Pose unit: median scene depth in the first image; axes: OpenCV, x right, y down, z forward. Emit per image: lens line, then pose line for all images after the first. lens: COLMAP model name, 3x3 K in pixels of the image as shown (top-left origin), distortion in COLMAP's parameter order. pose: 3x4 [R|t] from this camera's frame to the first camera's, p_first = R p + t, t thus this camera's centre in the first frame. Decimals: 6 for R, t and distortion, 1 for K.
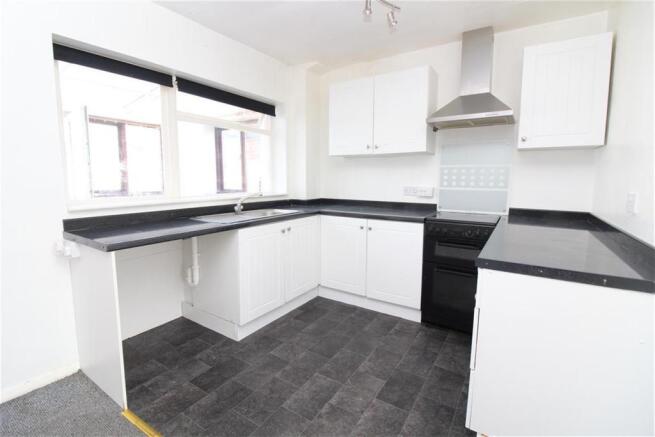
lens RADIAL K [[299.6, 0, 322.2], [0, 299.6, 211.8], [0, 0, 1]] dist [0.001326, -0.015026]
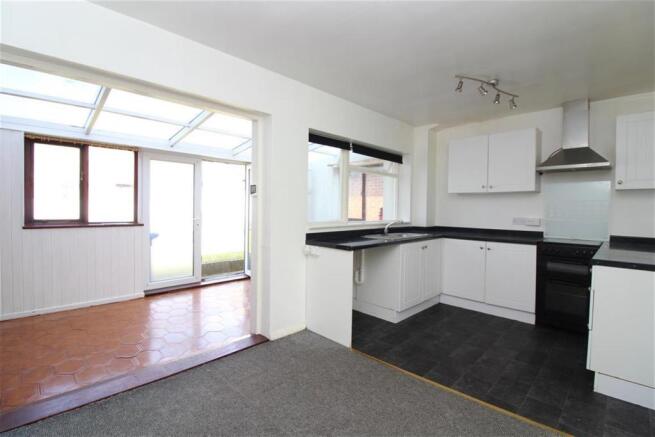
lens RADIAL K [[292.2, 0, 328.9], [0, 292.2, 216.0], [0, 0, 1]] dist [-0.002086, -0.013756]
pose [[0.979119, 0.012804, -0.202885, -0.269929], [-0.030753, 0.995858, -0.085563, 0.043628], [0.200949, 0.090016, 0.975457, -0.401431]]
